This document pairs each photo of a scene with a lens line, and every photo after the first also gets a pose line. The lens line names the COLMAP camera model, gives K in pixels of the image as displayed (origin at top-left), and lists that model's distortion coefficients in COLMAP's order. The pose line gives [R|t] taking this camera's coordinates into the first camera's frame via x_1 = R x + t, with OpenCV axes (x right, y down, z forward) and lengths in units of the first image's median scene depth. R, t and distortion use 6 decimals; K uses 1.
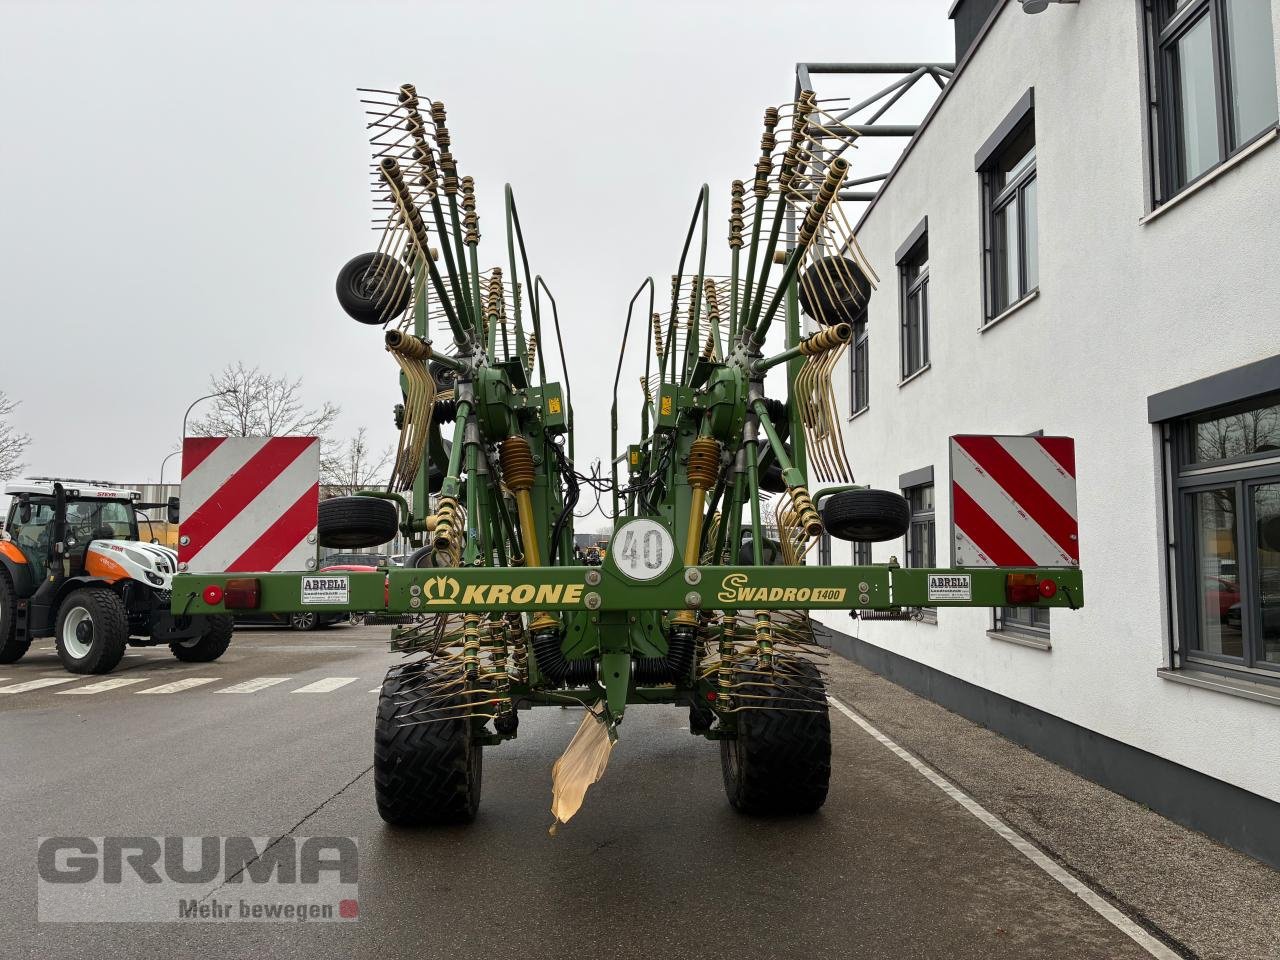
lens RADIAL K [[957.3, 0, 636.0], [0, 957.3, 465.1], [0, 0, 1]] dist [0.081679, -0.110023]
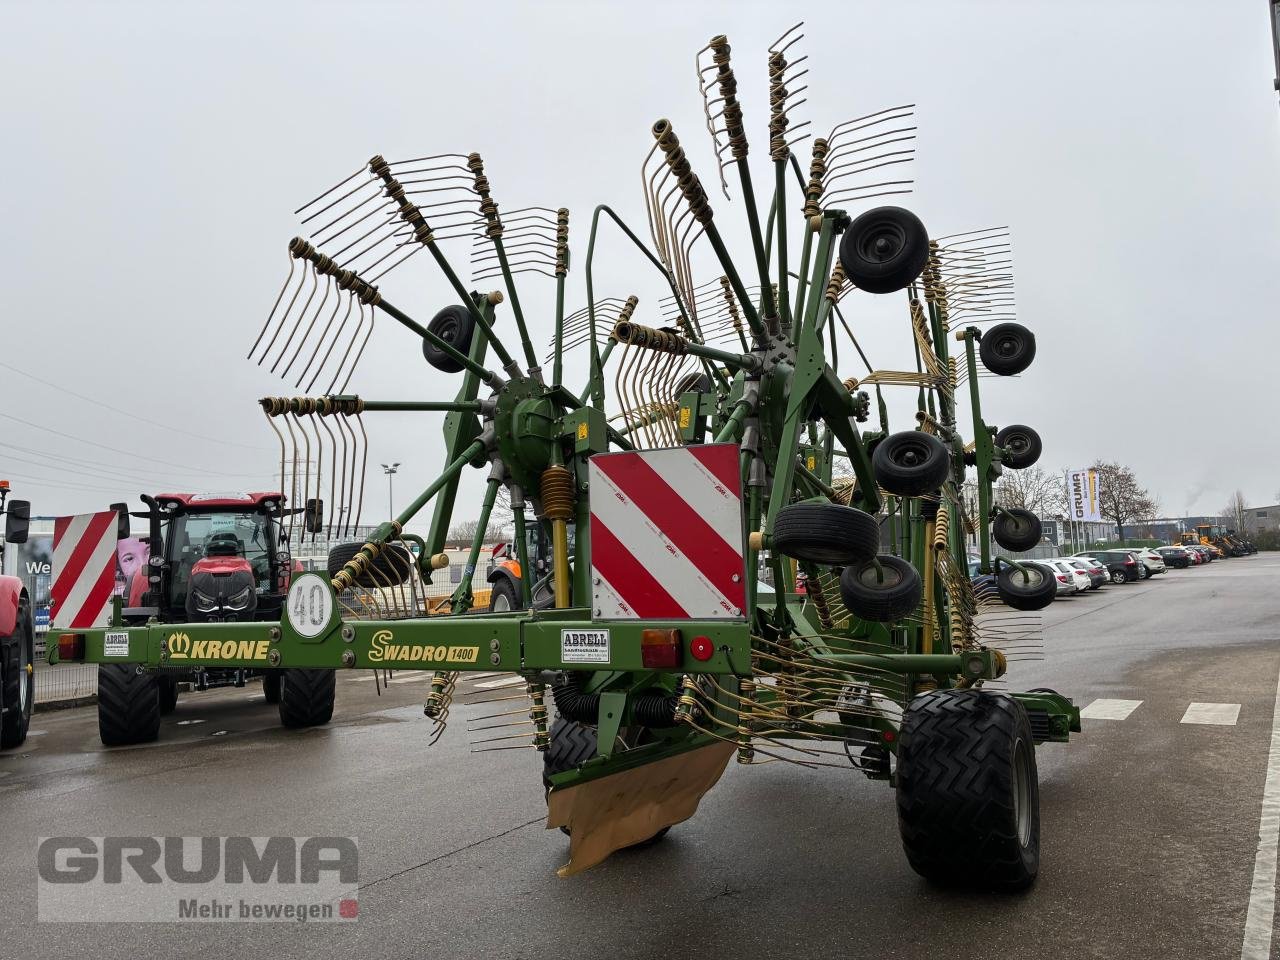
lens RADIAL K [[957.3, 0, 636.0], [0, 957.3, 465.1], [0, 0, 1]] dist [0.081679, -0.110023]
pose [[0.832377, -0.086857, -0.547362, 0.828496], [0.089064, 0.995770, -0.022570, -0.001322], [0.547007, -0.029963, 0.836592, 0.368164]]
